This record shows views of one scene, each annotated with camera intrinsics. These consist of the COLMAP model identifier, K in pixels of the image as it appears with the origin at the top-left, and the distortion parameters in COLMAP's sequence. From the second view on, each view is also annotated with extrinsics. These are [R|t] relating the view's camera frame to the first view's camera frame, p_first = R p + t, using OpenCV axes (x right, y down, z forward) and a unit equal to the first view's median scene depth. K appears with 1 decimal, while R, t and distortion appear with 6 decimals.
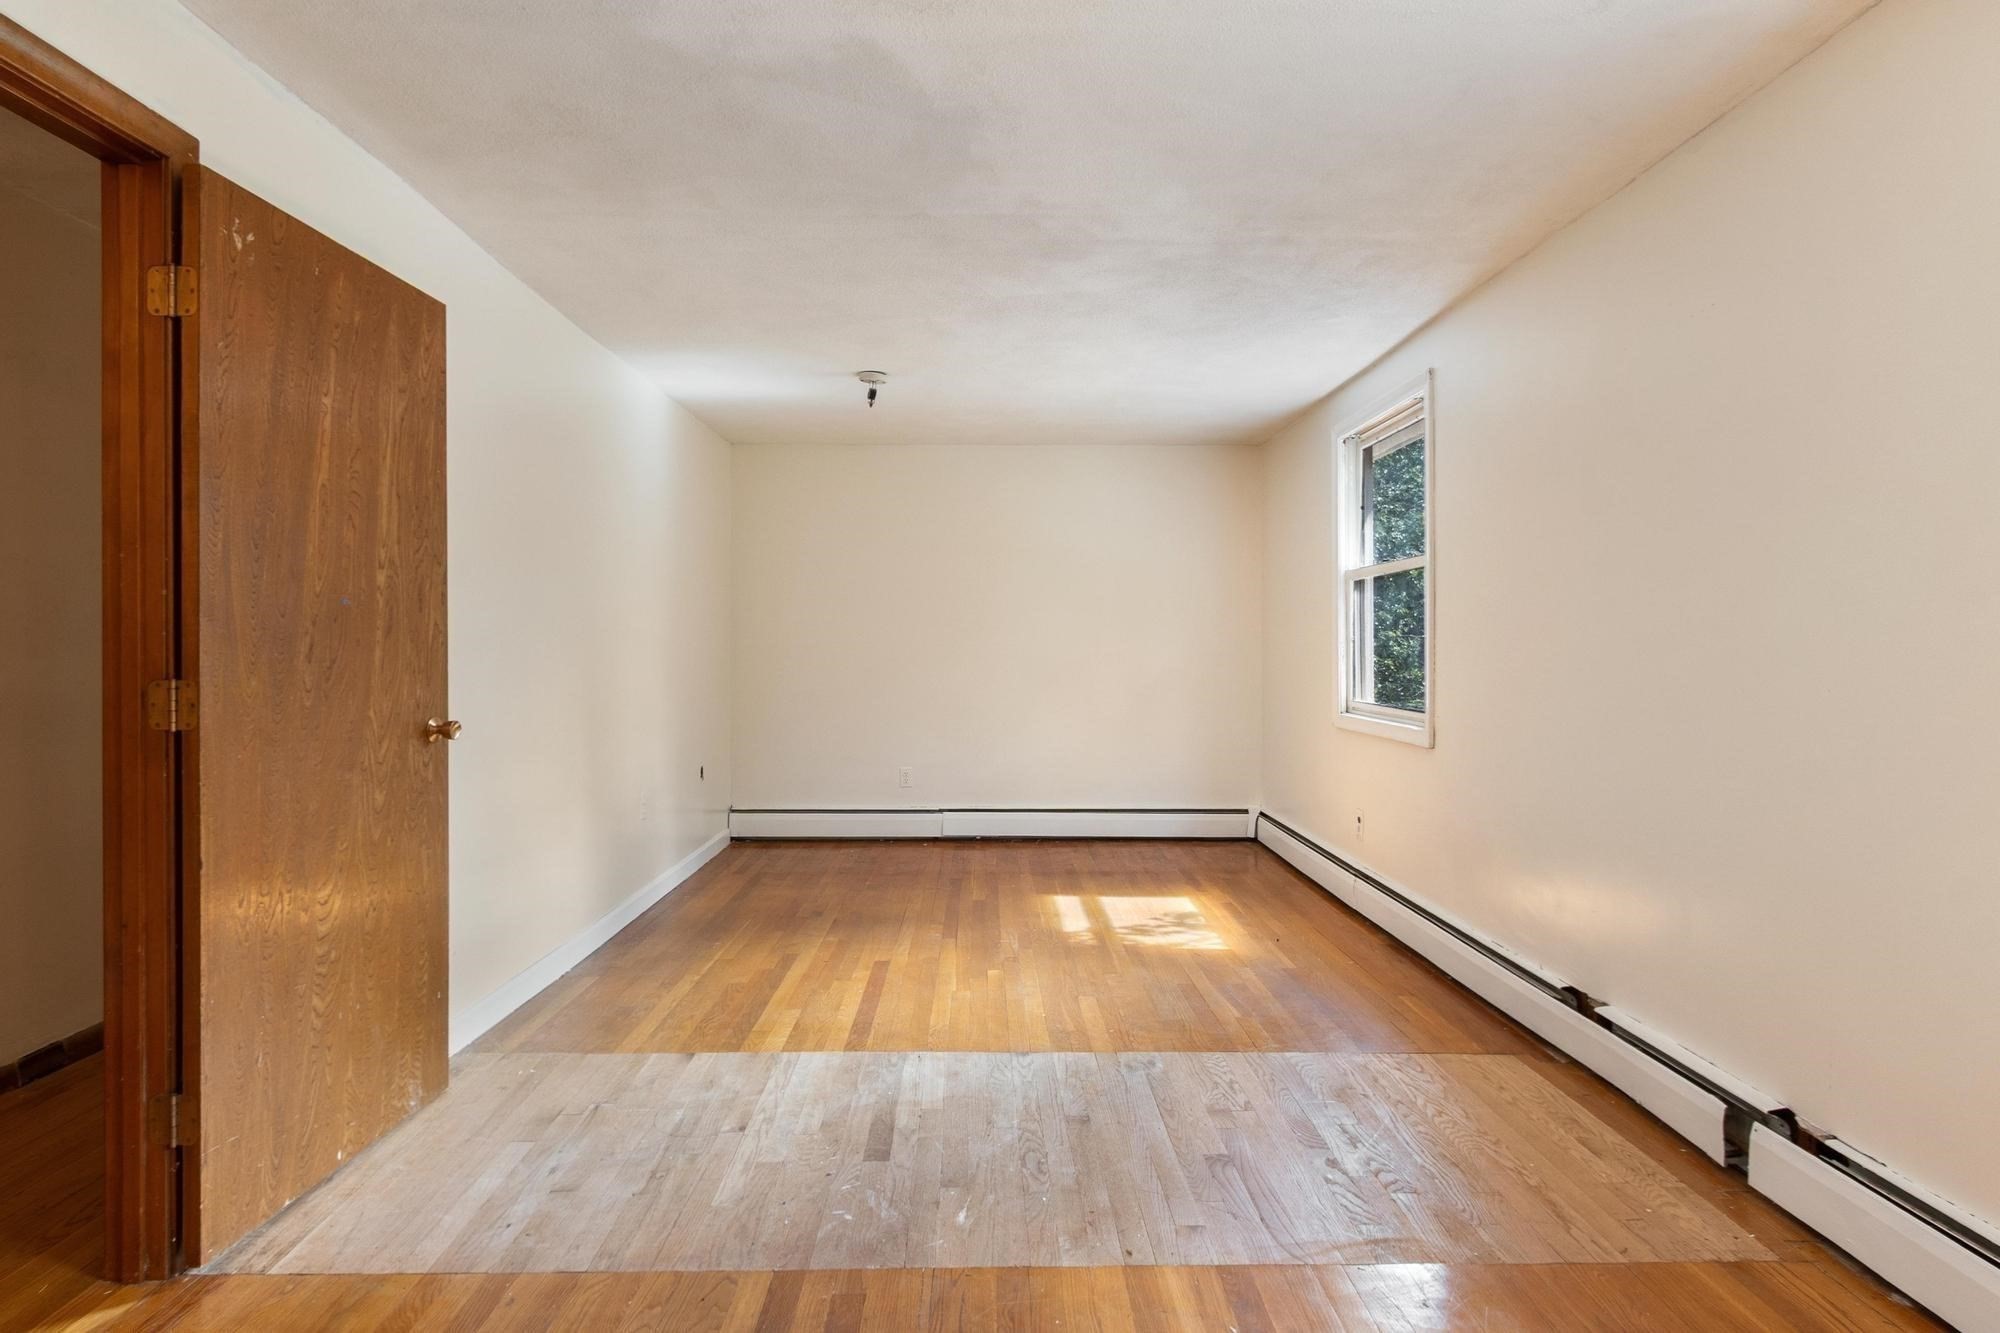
lens RADIAL K [[1033.2, 0, 994.8], [0, 1033.2, 651.3], [0, 0, 1]] dist [-0.001136, -0.000736]
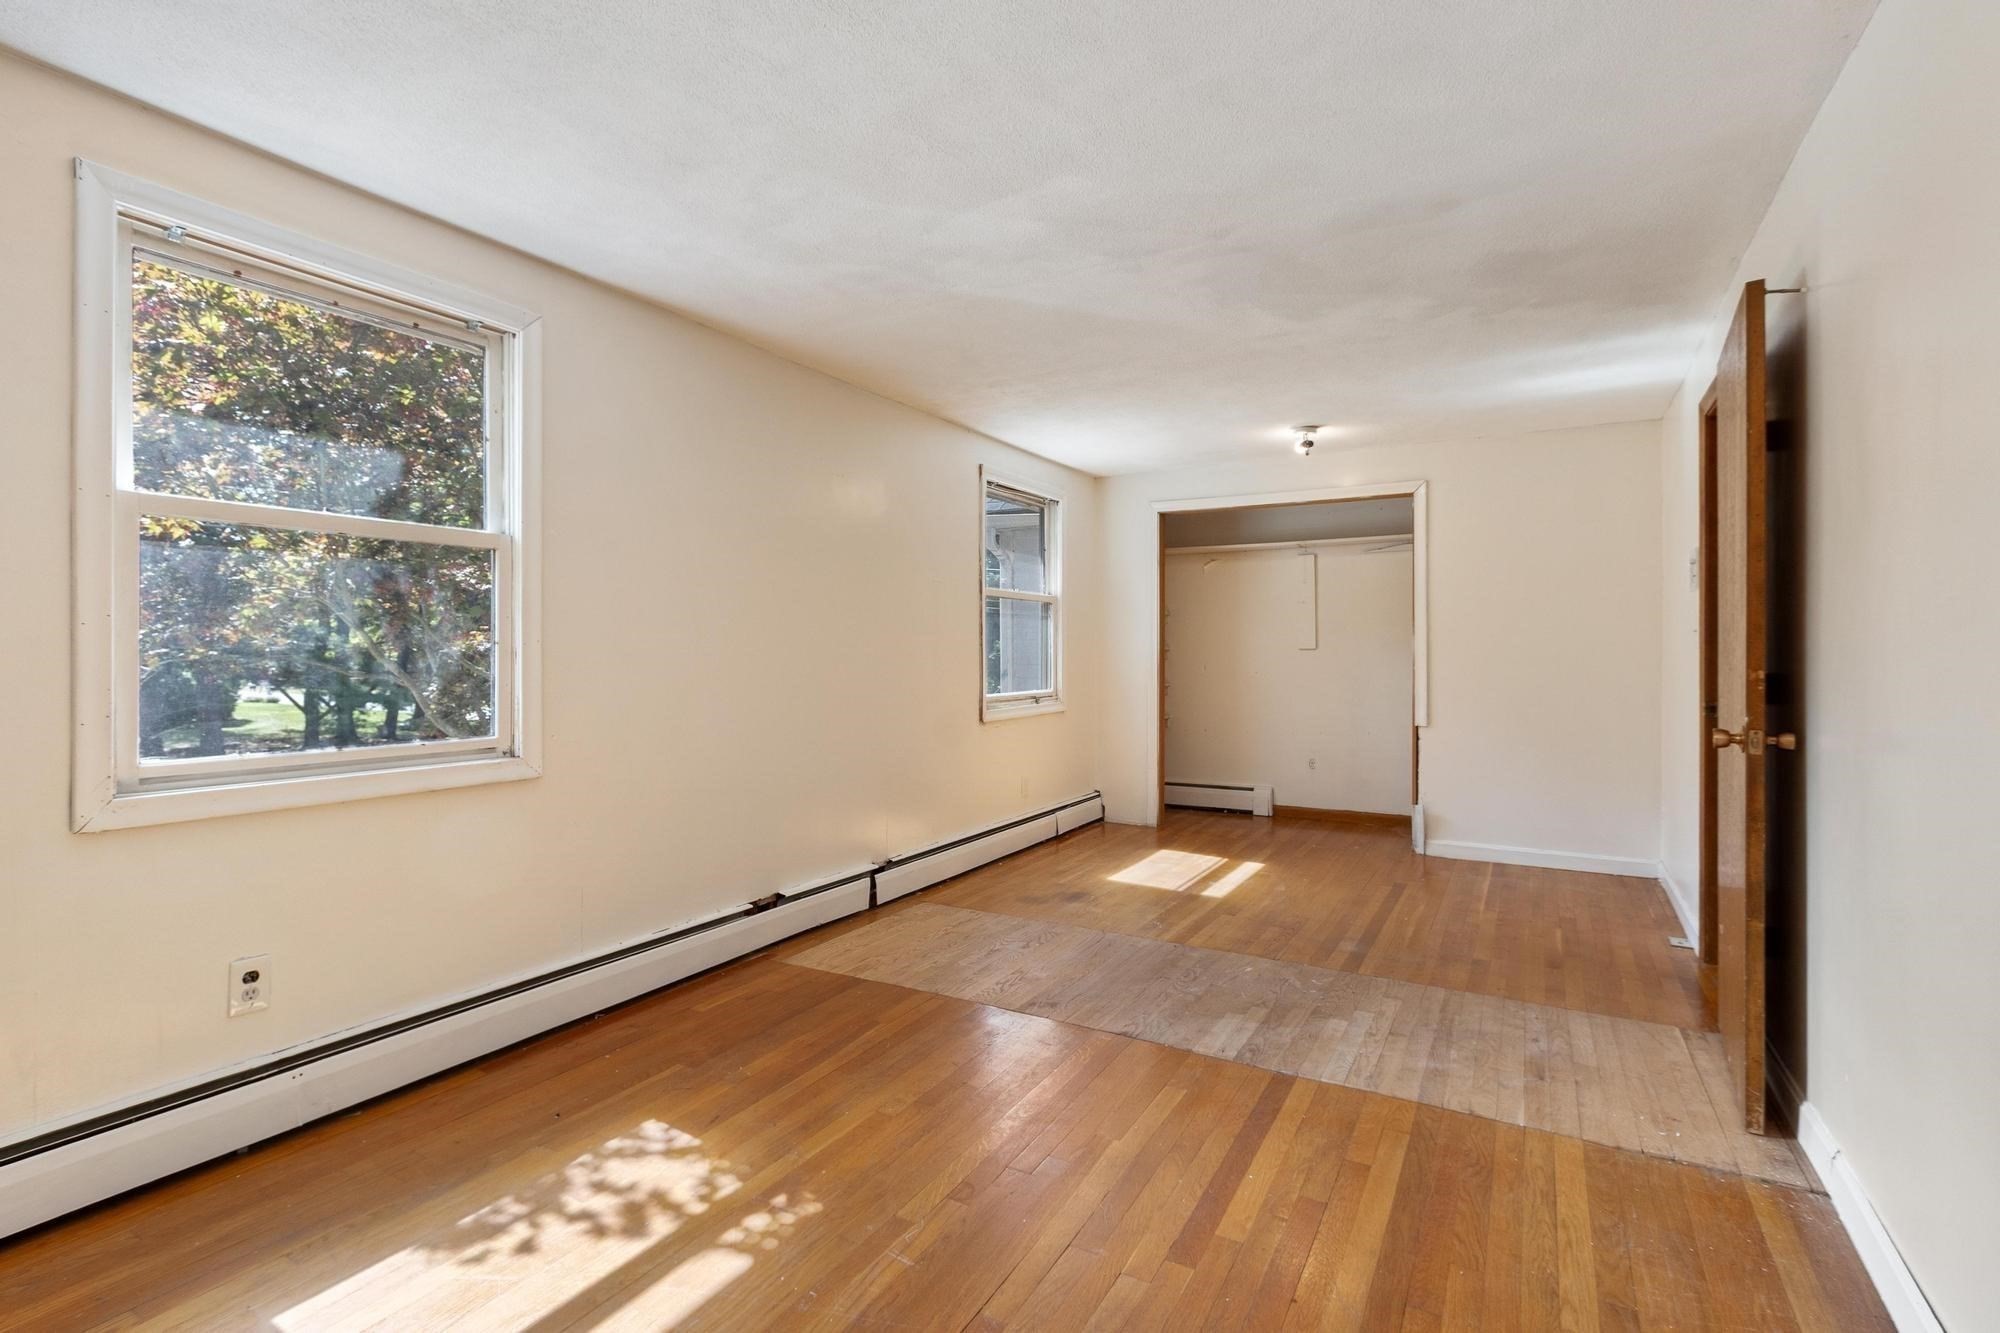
lens RADIAL K [[915.1, 0, 983.9], [0, 915.1, 660.8], [0, 0, 1]] dist [-0.001357, -0.000511]
pose [[-0.849474, -0.003288, 0.527621, -0.306584], [0.002115, 0.999951, 0.009637, -0.006686], [-0.527627, 0.009302, -0.849425, 1.656917]]
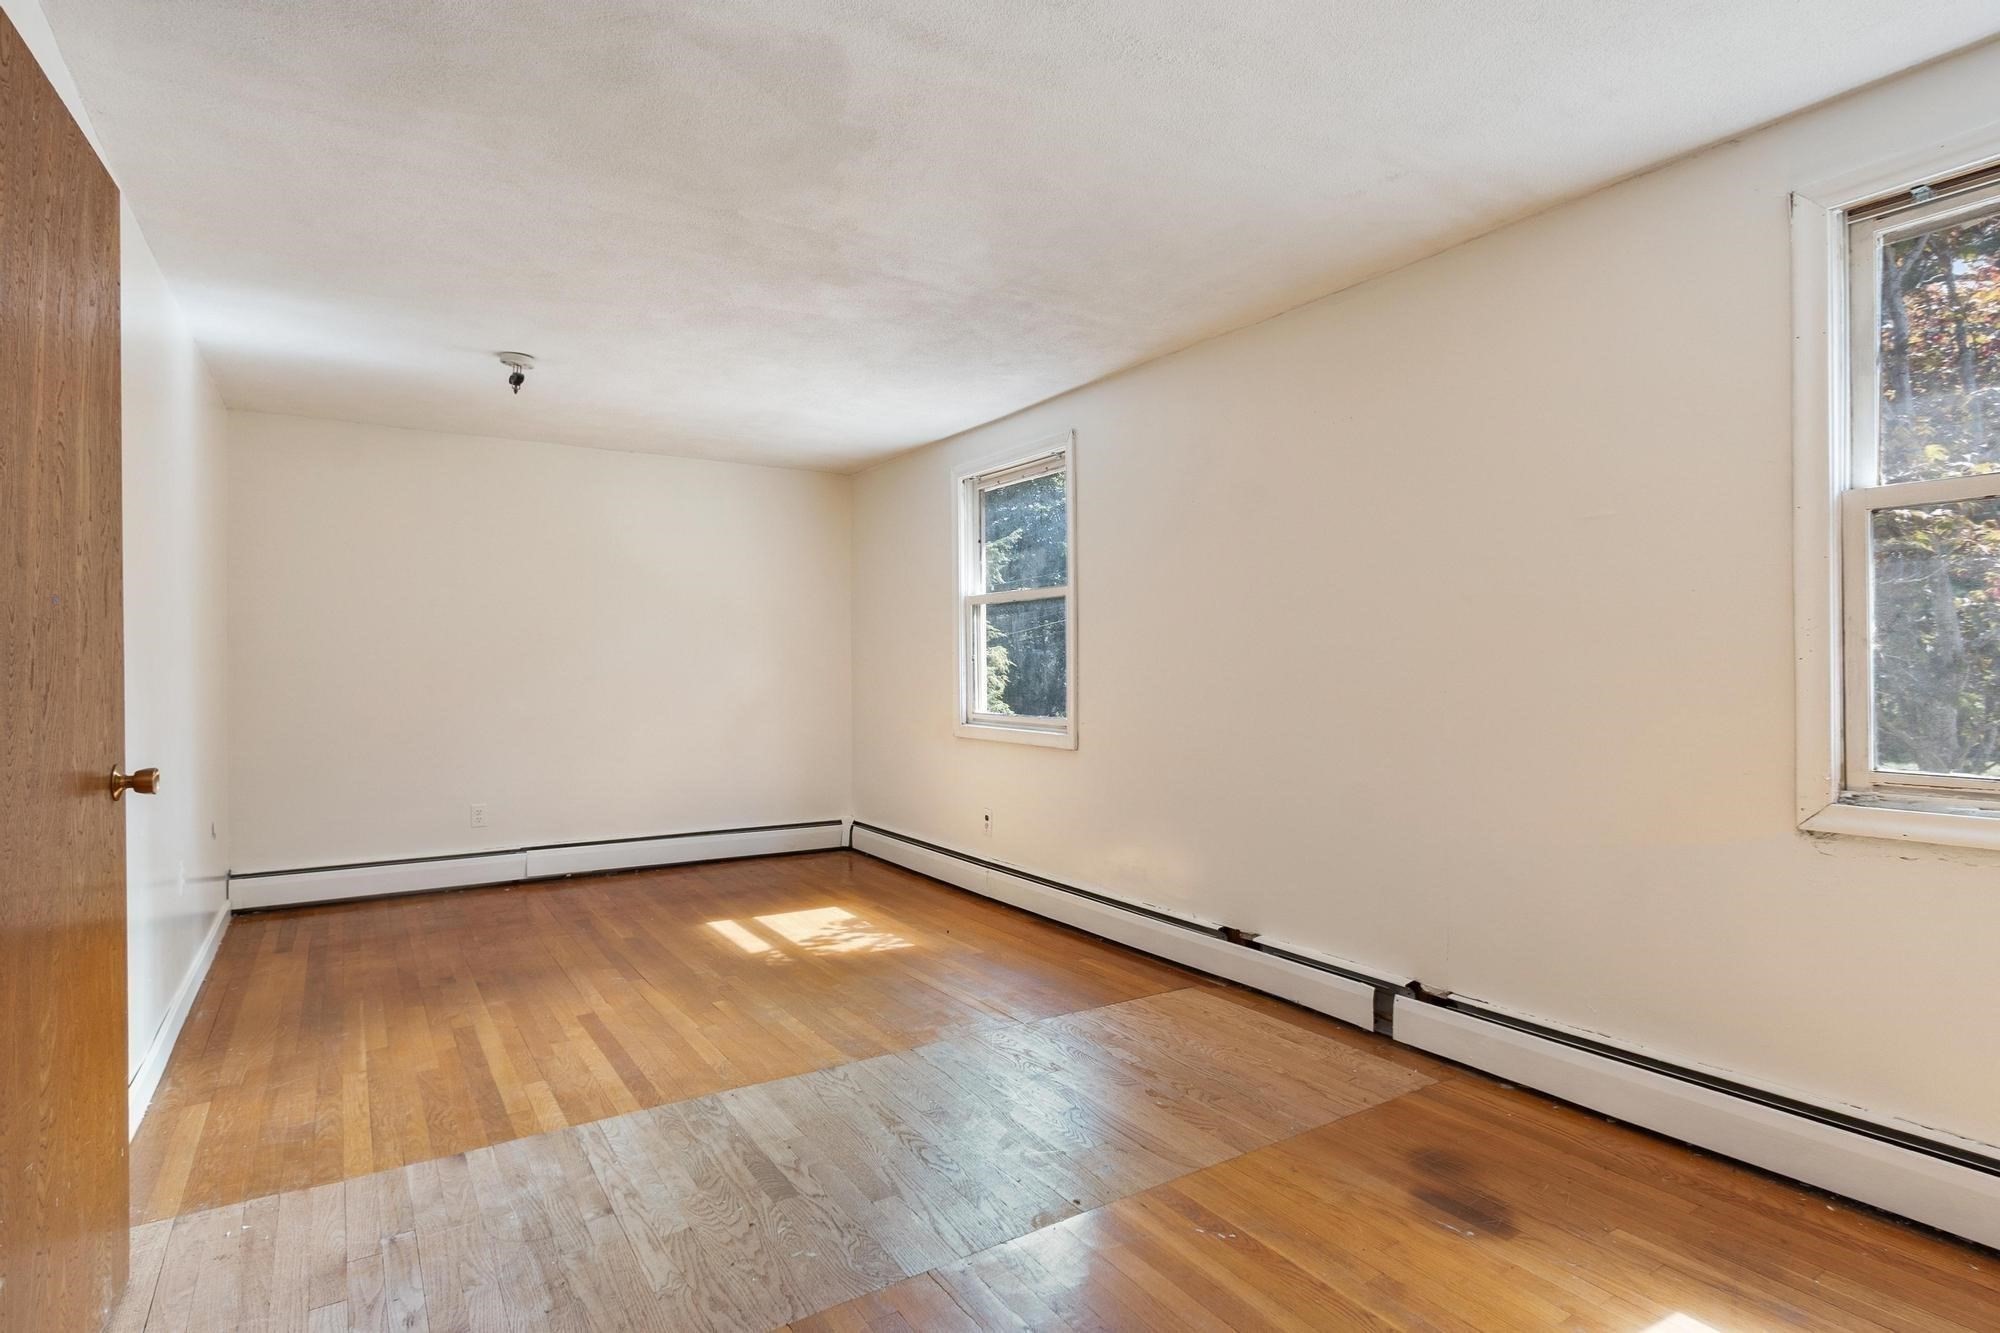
lens RADIAL K [[1021.3, 0, 1000.0], [0, 1021.3, 666.5], [0, 0, 1]] dist [0.002123, -0.000186]
pose [[0.847038, -0.004358, 0.531515, -0.316656], [0.006517, 0.999976, -0.002186, 0.000955], [-0.531493, 0.005315, 0.847046, 0.060092]]
